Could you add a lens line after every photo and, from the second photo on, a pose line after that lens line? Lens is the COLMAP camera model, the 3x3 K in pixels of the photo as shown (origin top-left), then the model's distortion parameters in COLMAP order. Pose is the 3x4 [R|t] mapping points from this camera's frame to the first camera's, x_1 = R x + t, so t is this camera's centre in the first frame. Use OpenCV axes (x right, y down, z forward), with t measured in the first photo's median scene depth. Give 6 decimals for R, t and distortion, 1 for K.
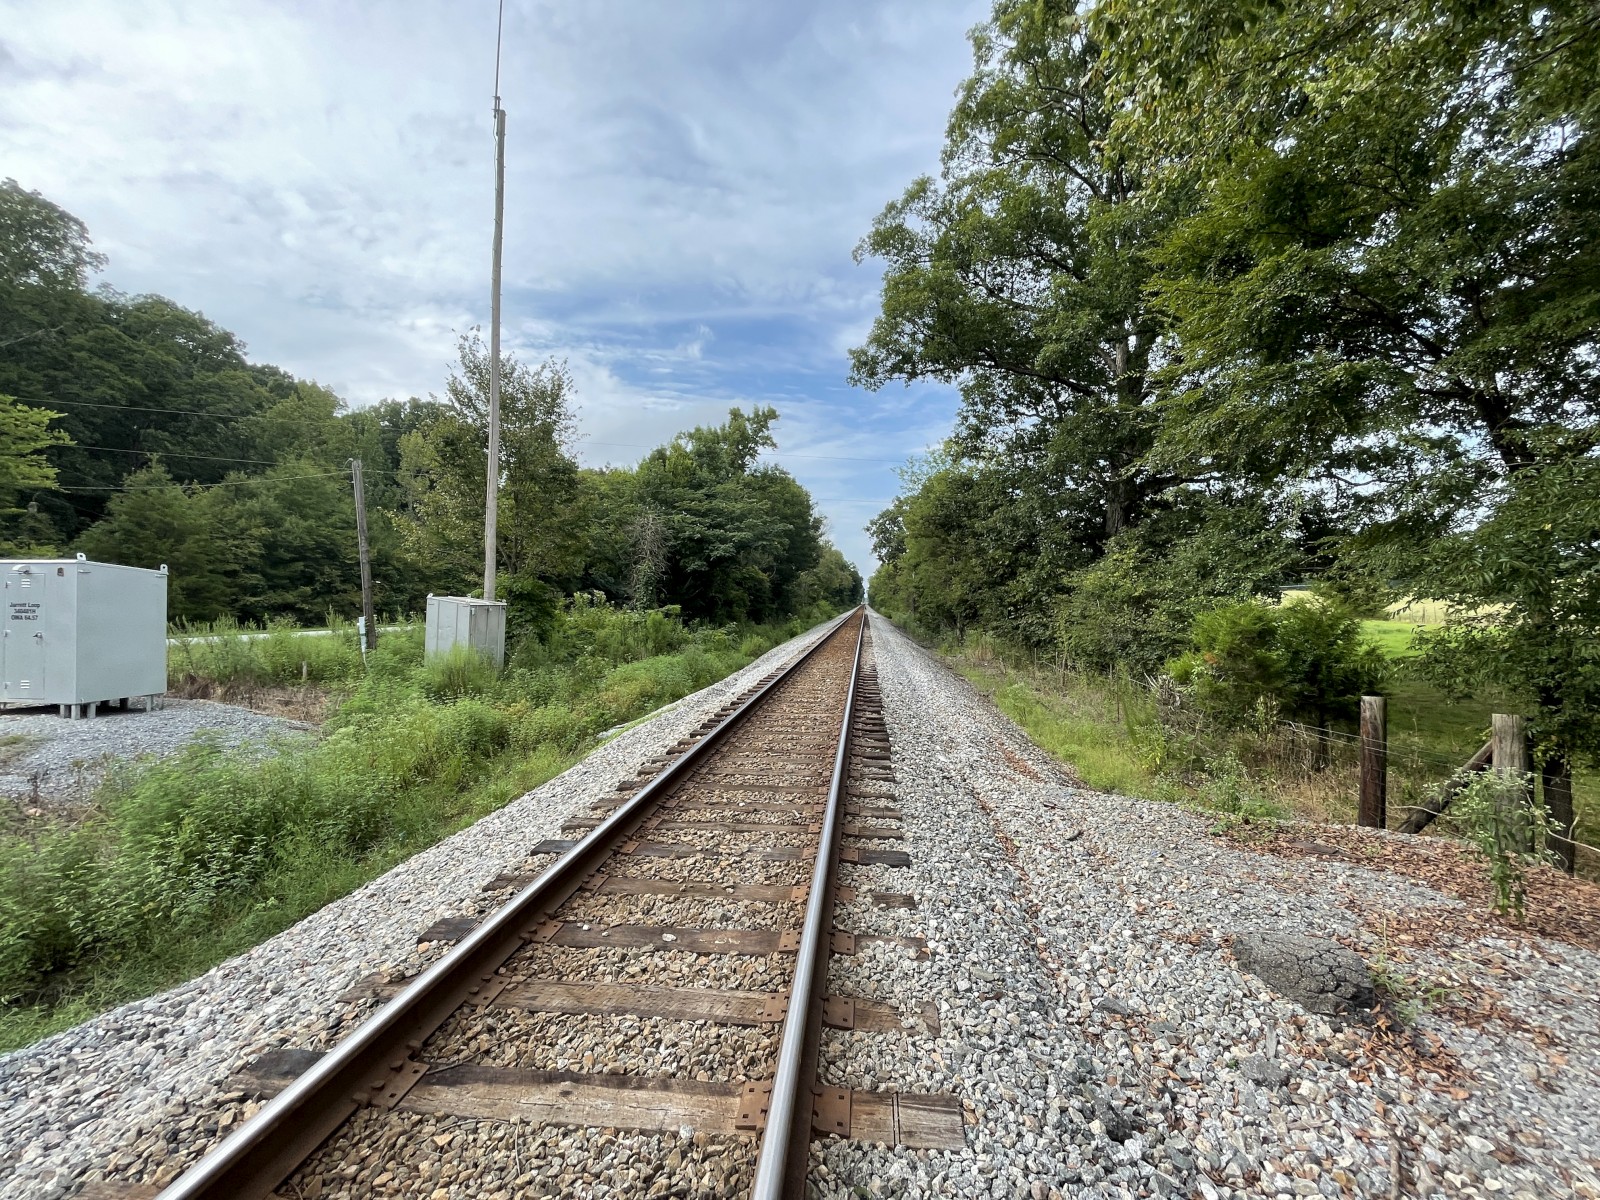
lens RADIAL K [[646.4, 0, 805.3], [0, 646.4, 599.7], [0, 0, 1]] dist [-0.000655, -0.000318]
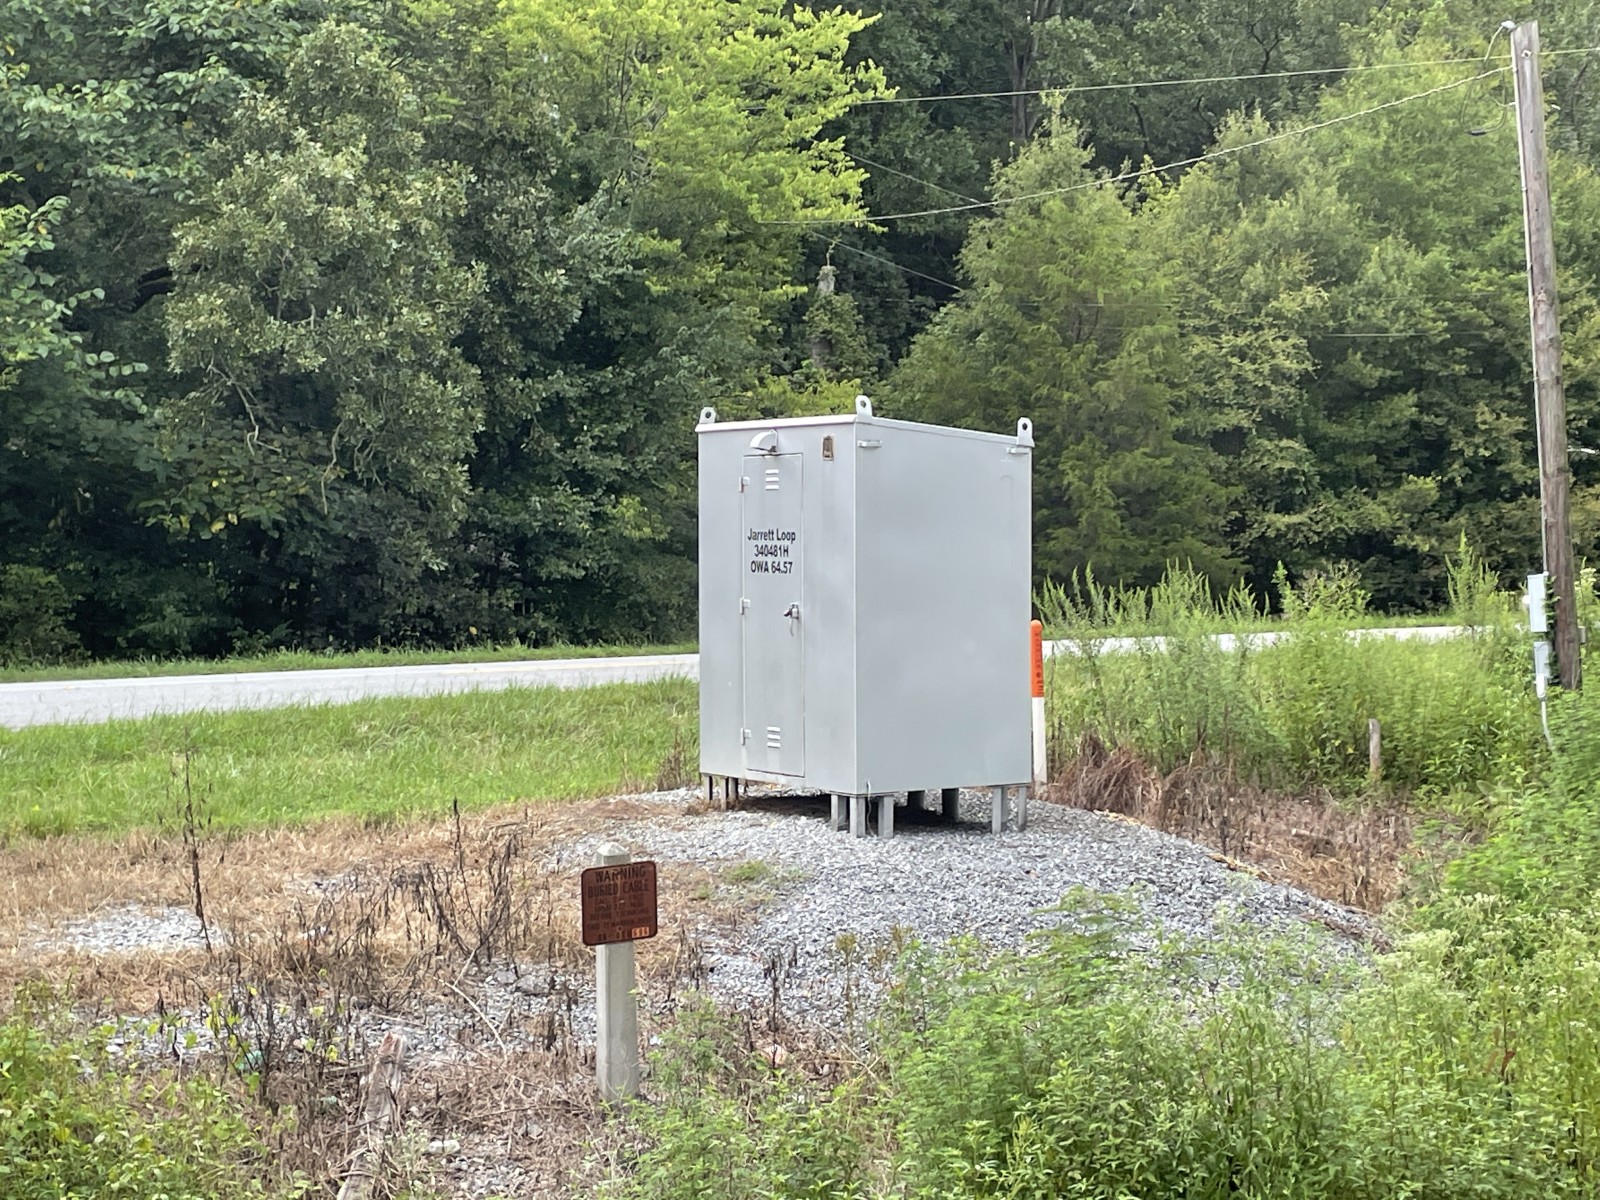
lens RADIAL K [[2721.0, 0, 800.0], [0, 2721.0, 600.0], [0, 0, 1]] dist [0.107997, 0.042506]
pose [[0.627422, 0.013716, -0.778559, 0.021598], [0.010043, 0.999619, 0.025704, 0.001257], [0.778615, -0.023946, 0.627045, -0.006365]]
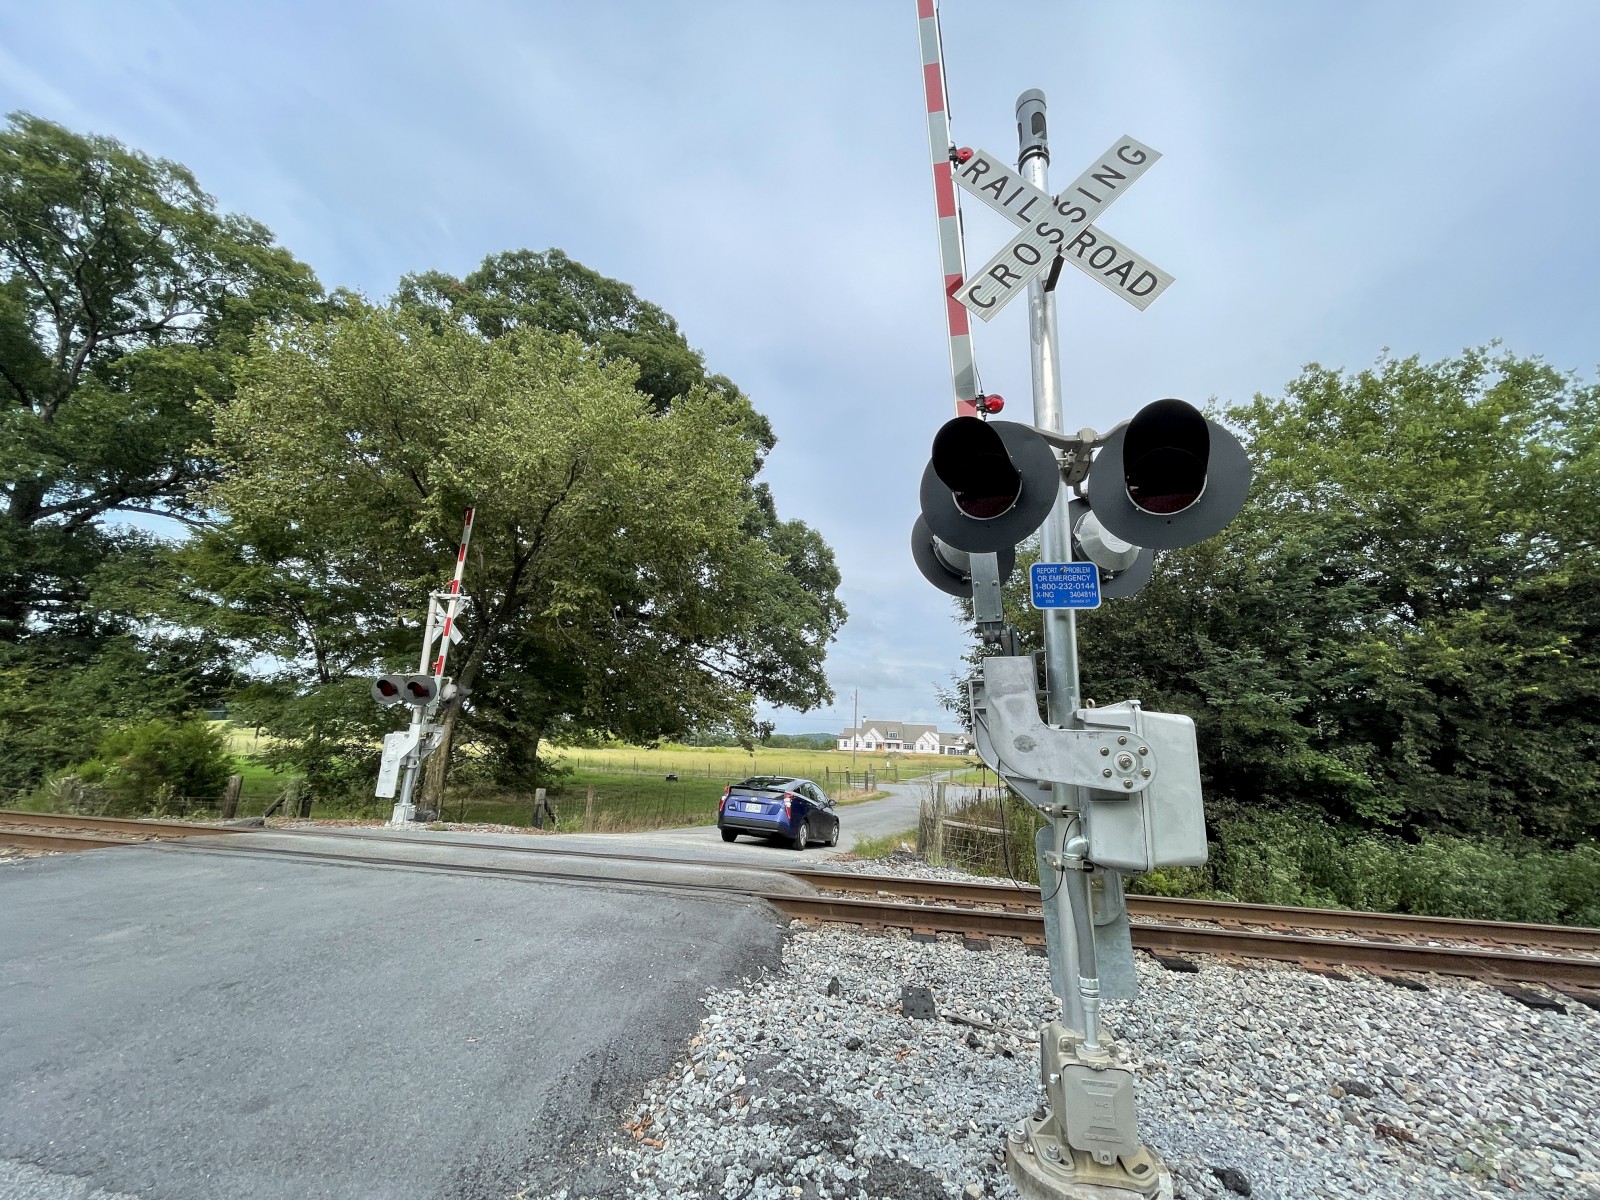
lens RADIAL K [[646.9, 0, 803.8], [0, 646.9, 599.5], [0, 0, 1]] dist [-0.000531, -0.000135]
pose [[0.081614, 0.244986, 0.966085, -1.313863], [-0.046684, 0.969195, -0.241831, 0.033196], [-0.995570, -0.025364, 0.090537, -1.142074]]
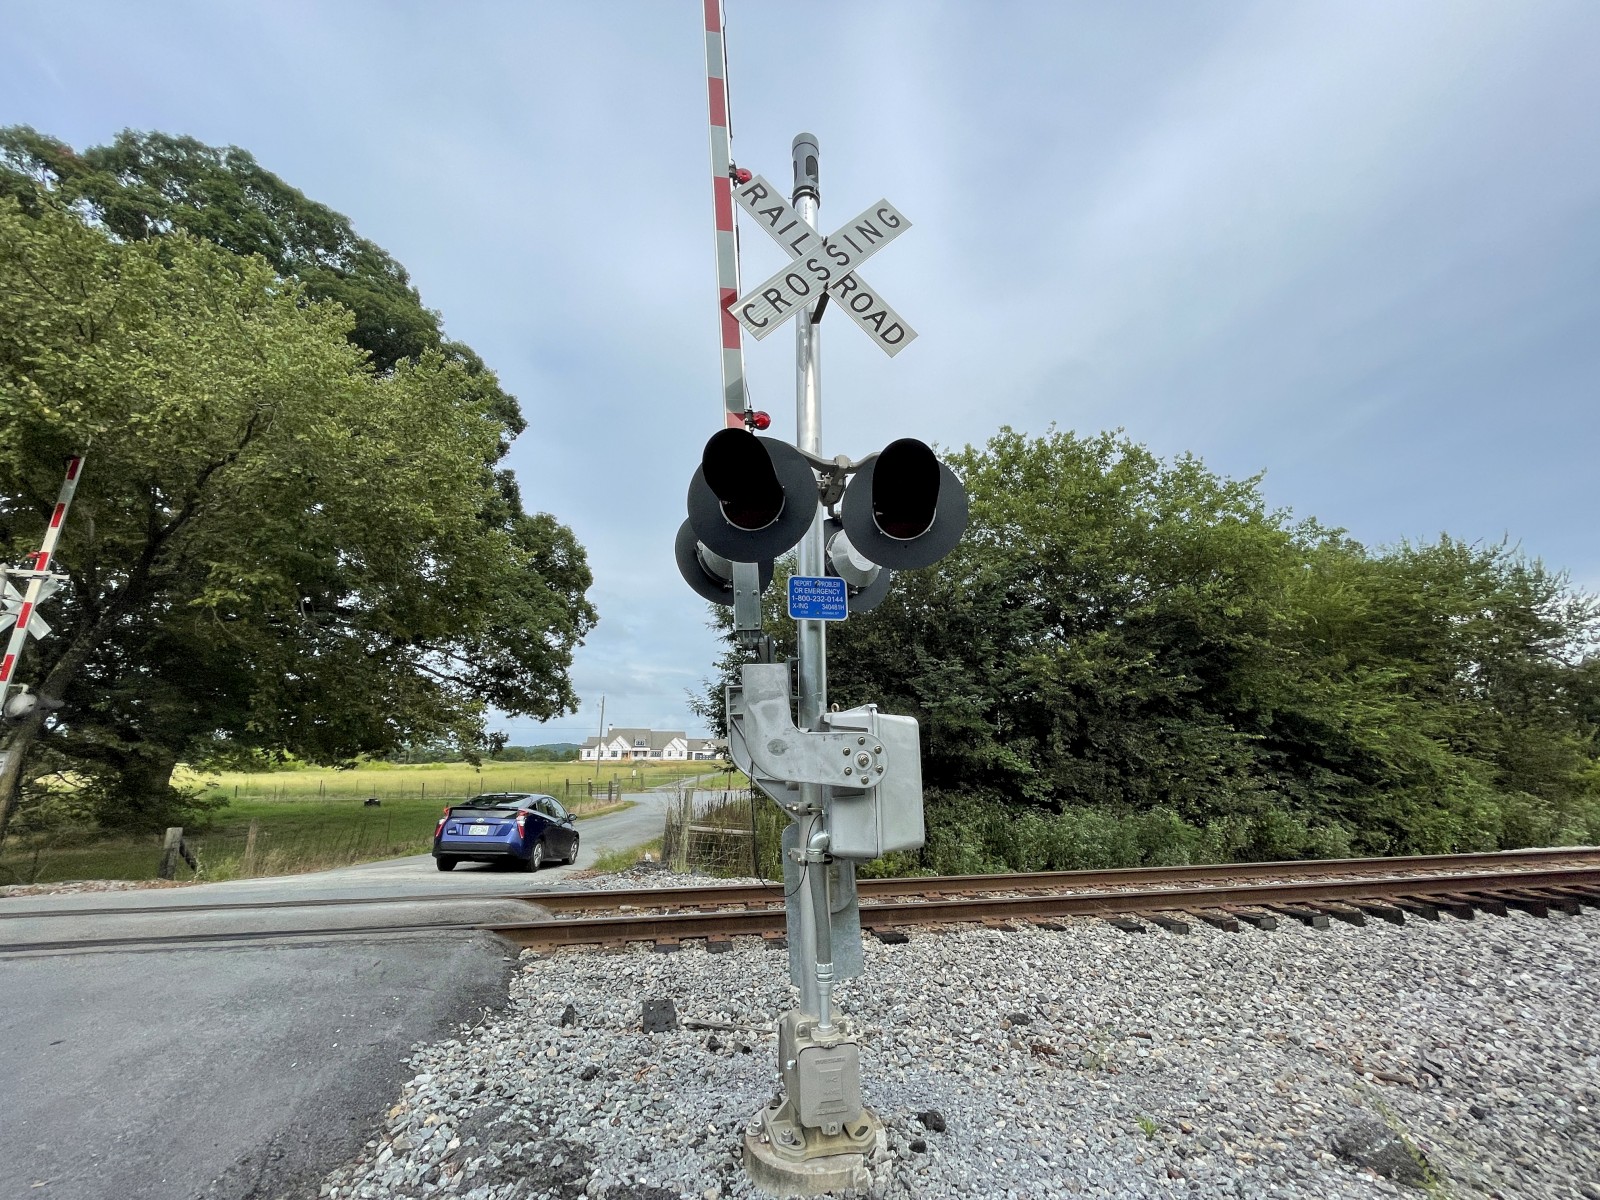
lens RADIAL K [[646.9, 0, 803.8], [0, 646.9, 599.5], [0, 0, 1]] dist [-0.000531, -0.000135]
pose [[-0.288457, 0.249055, 0.924535, -1.310366], [0.004151, 0.965895, -0.258901, 0.032695], [-0.957484, -0.070844, -0.279653, -1.136862]]
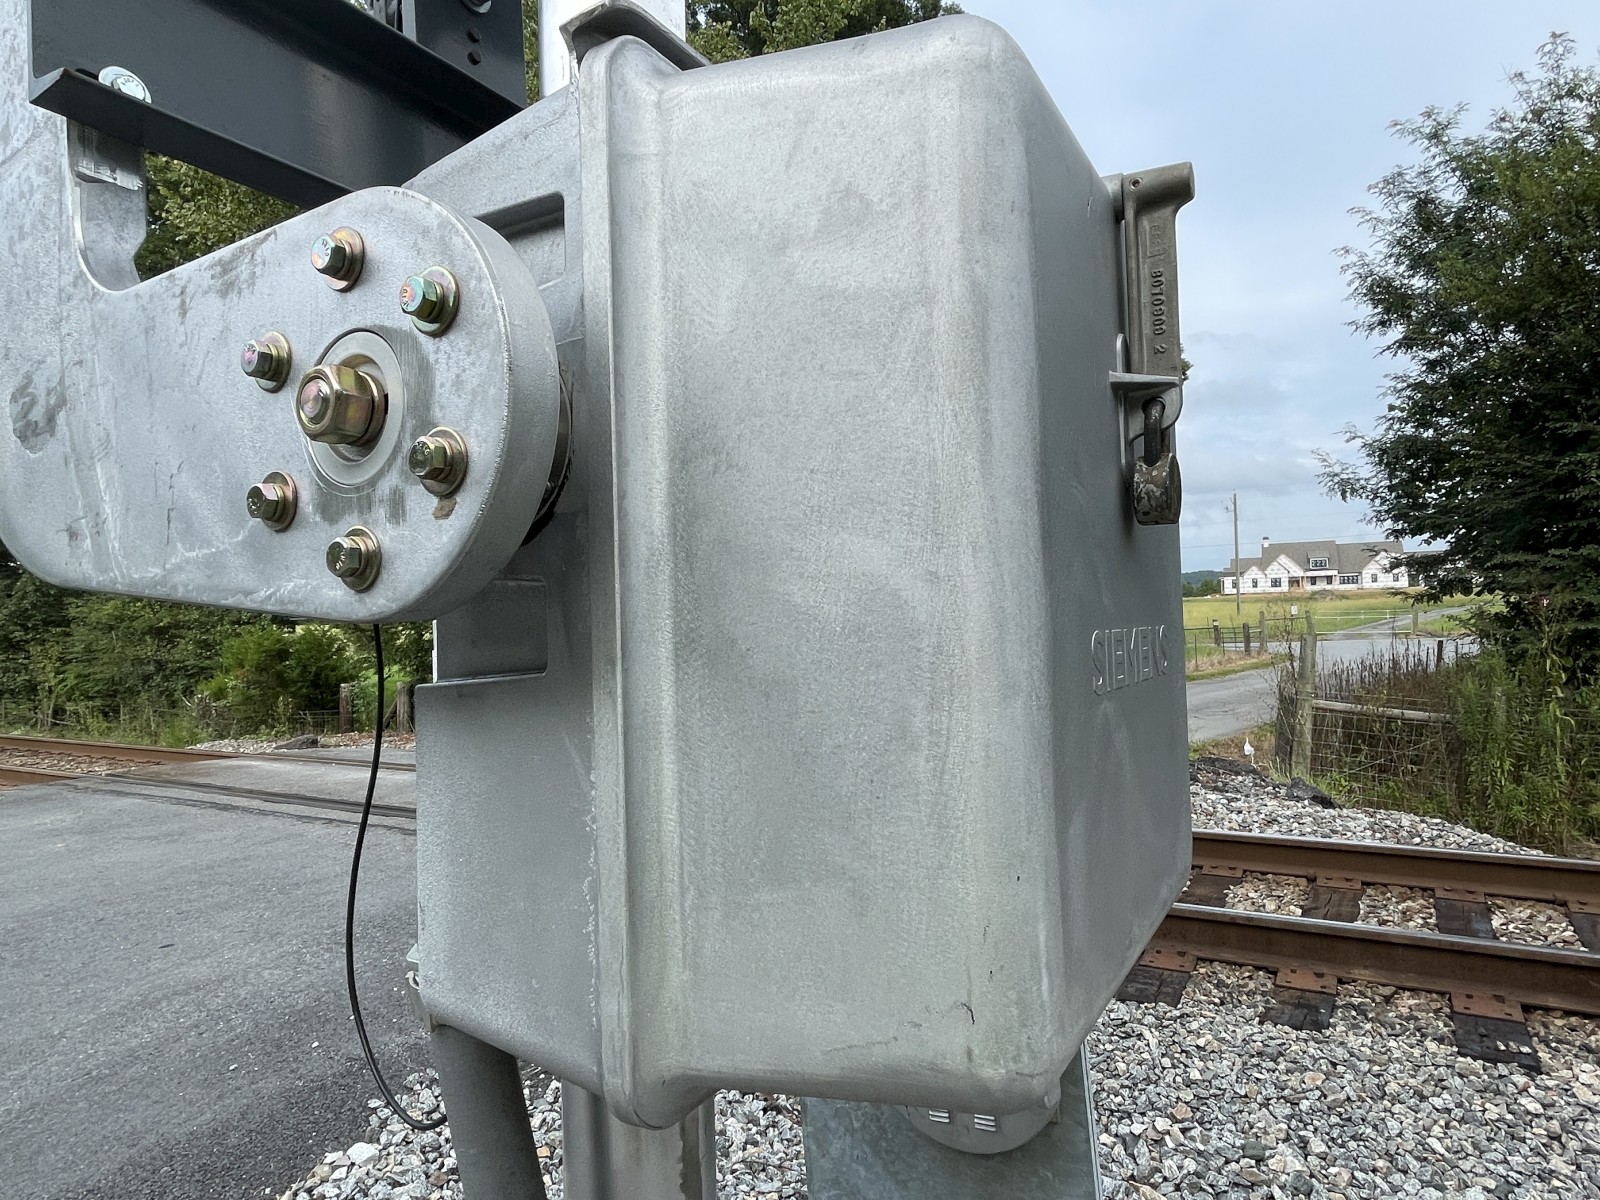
lens RADIAL K [[954.8, 0, 800.0], [0, 954.8, 600.0], [0, 0, 1]] dist [0.002959, 0.001004]
pose [[0.438165, 0.012007, 0.898814, -0.975116], [0.025746, 0.999333, -0.025900, 0.043183], [-0.898526, 0.034489, 0.437564, -1.355624]]
